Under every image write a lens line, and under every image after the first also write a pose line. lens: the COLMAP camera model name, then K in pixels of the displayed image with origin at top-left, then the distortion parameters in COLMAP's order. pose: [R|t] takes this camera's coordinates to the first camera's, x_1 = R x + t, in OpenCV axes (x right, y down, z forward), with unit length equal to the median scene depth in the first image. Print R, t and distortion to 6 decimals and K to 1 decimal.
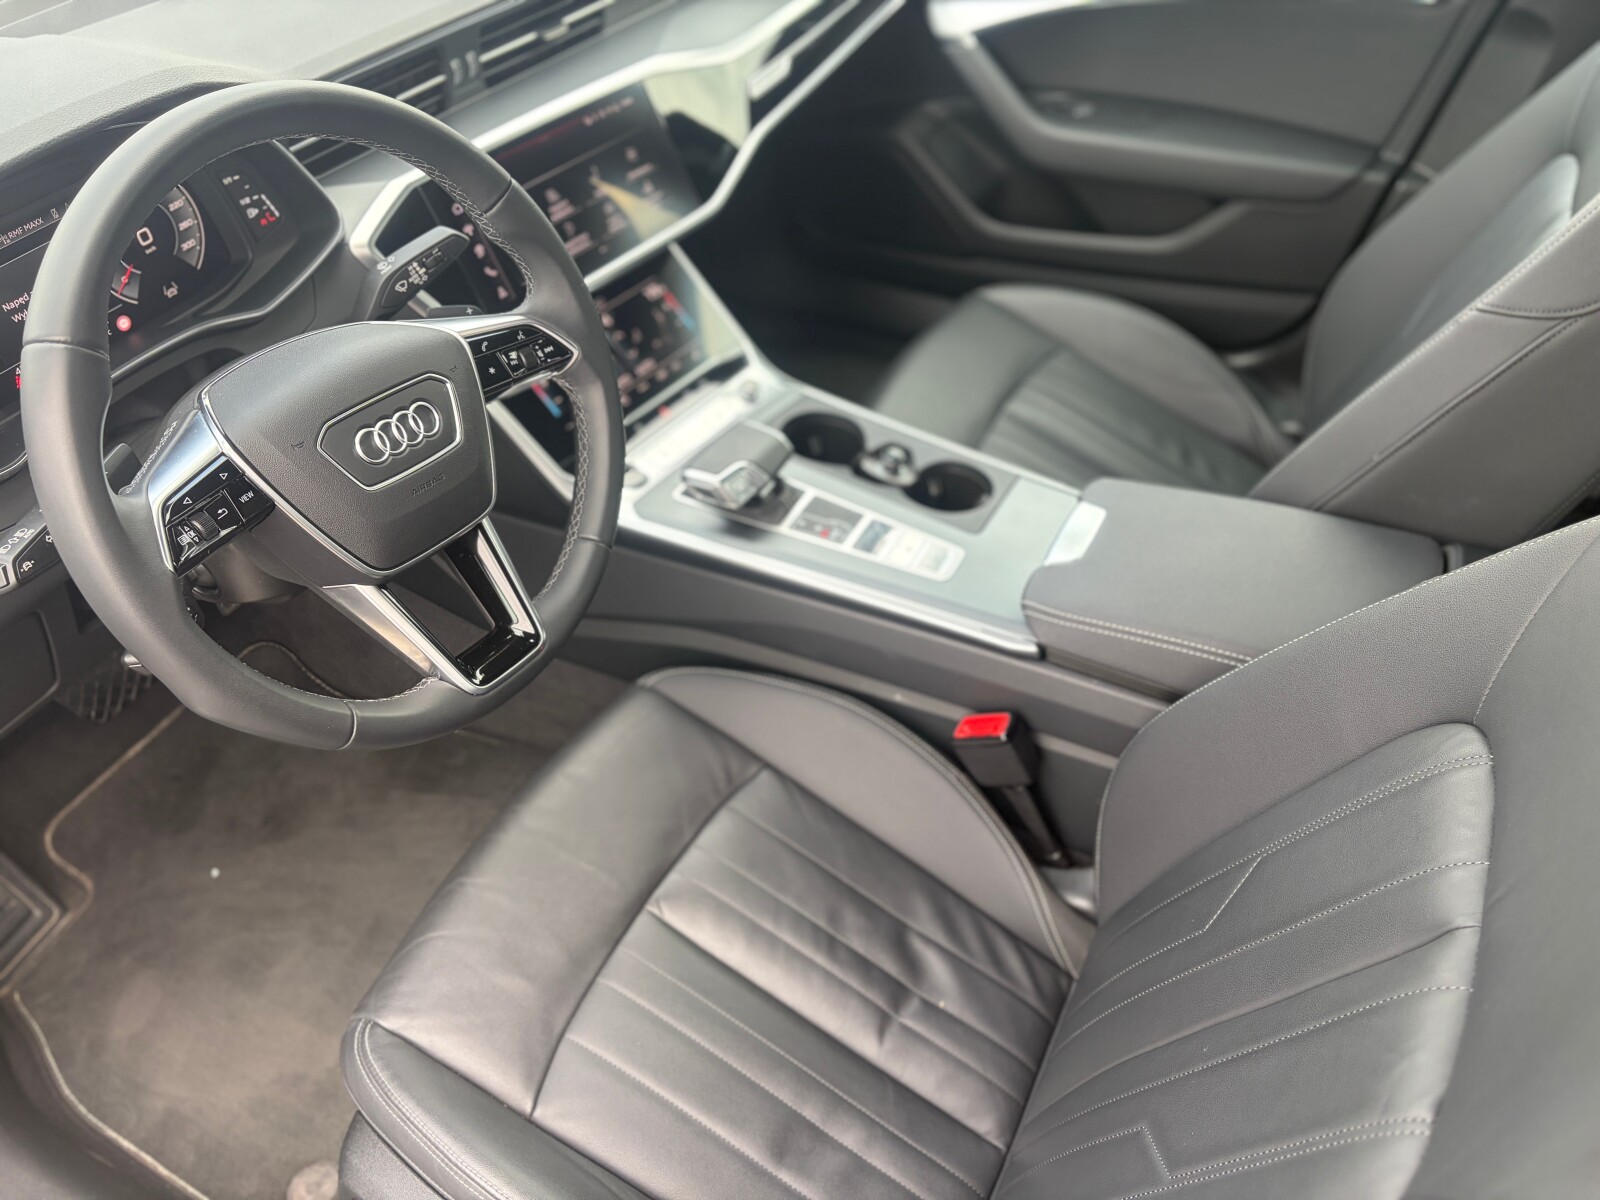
lens RADIAL K [[1222.5, 0, 807.2], [0, 1222.5, 593.8], [0, 0, 1]] dist [0.033523, -0.034690]
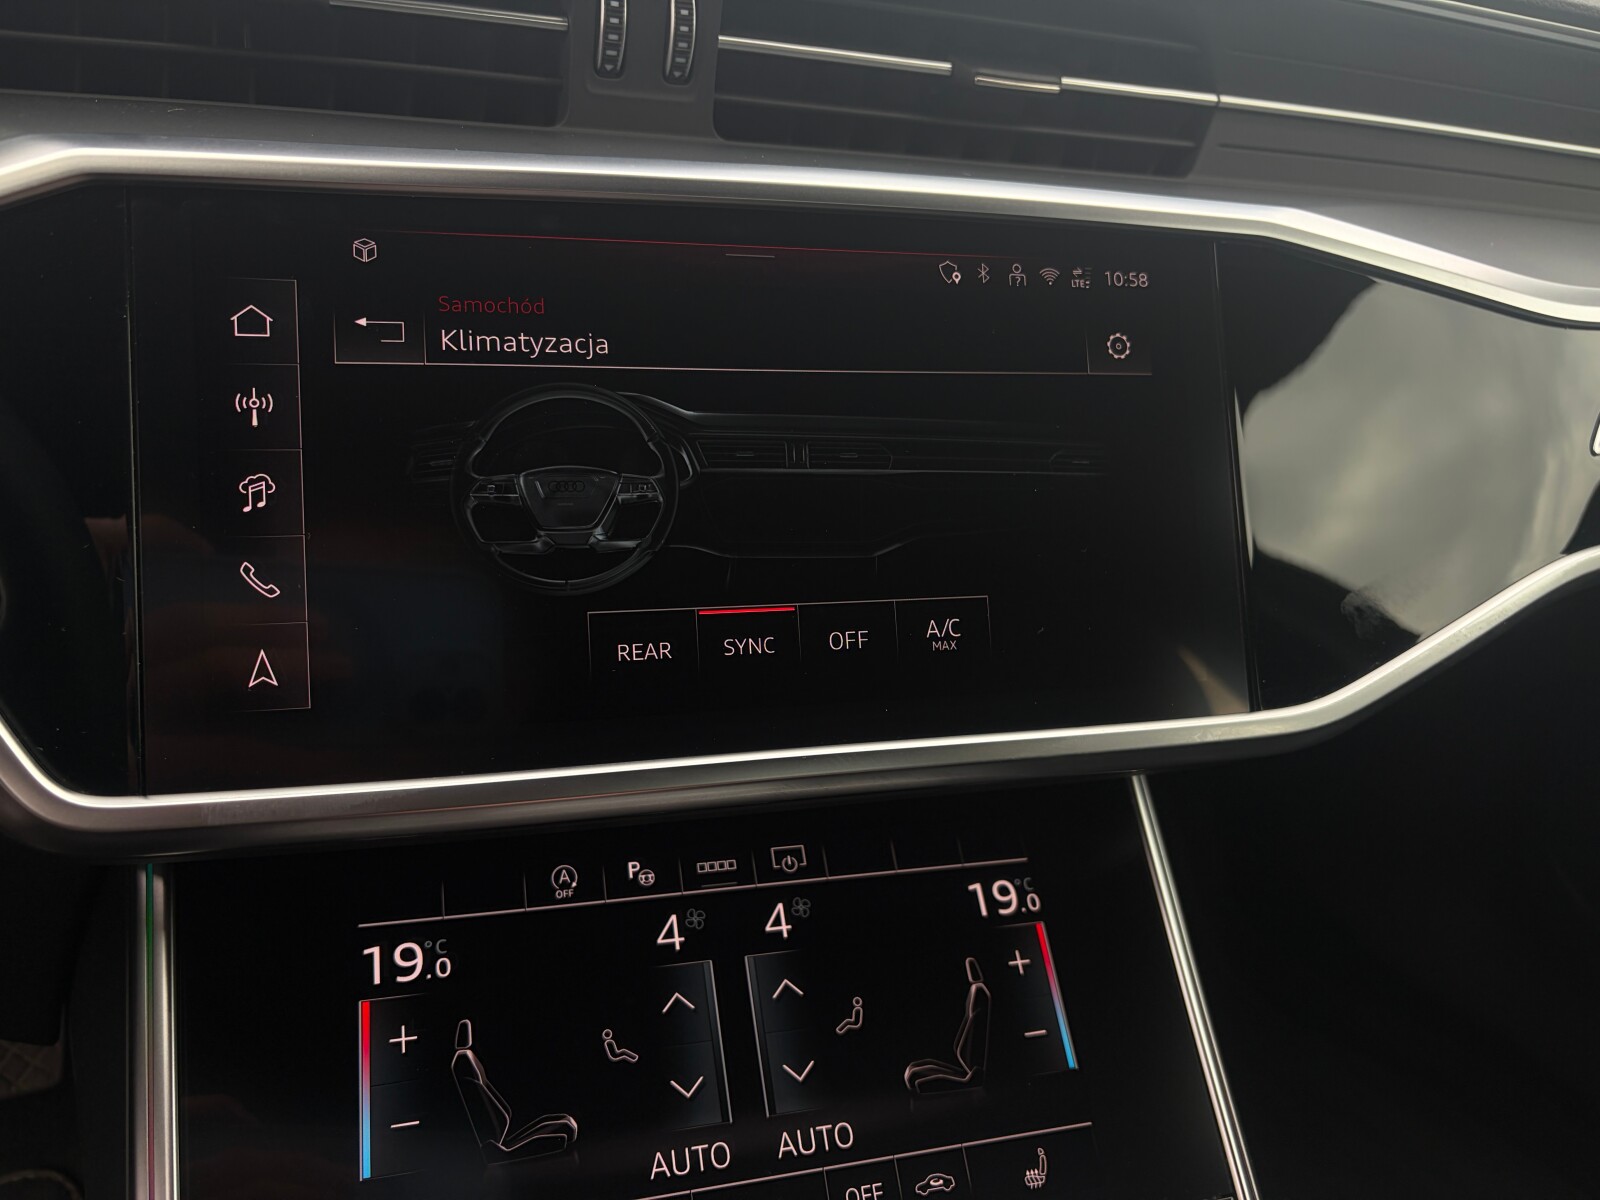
lens RADIAL K [[1222.5, 0, 784.2], [0, 1222.5, 611.8], [0, 0, 1]] dist [0.033523, -0.034690]
pose [[0.790108, 0.314892, -0.525901, -0.035572], [-0.484559, 0.846316, -0.221251, -0.236091], [0.375408, 0.429643, 0.821265, 0.779575]]
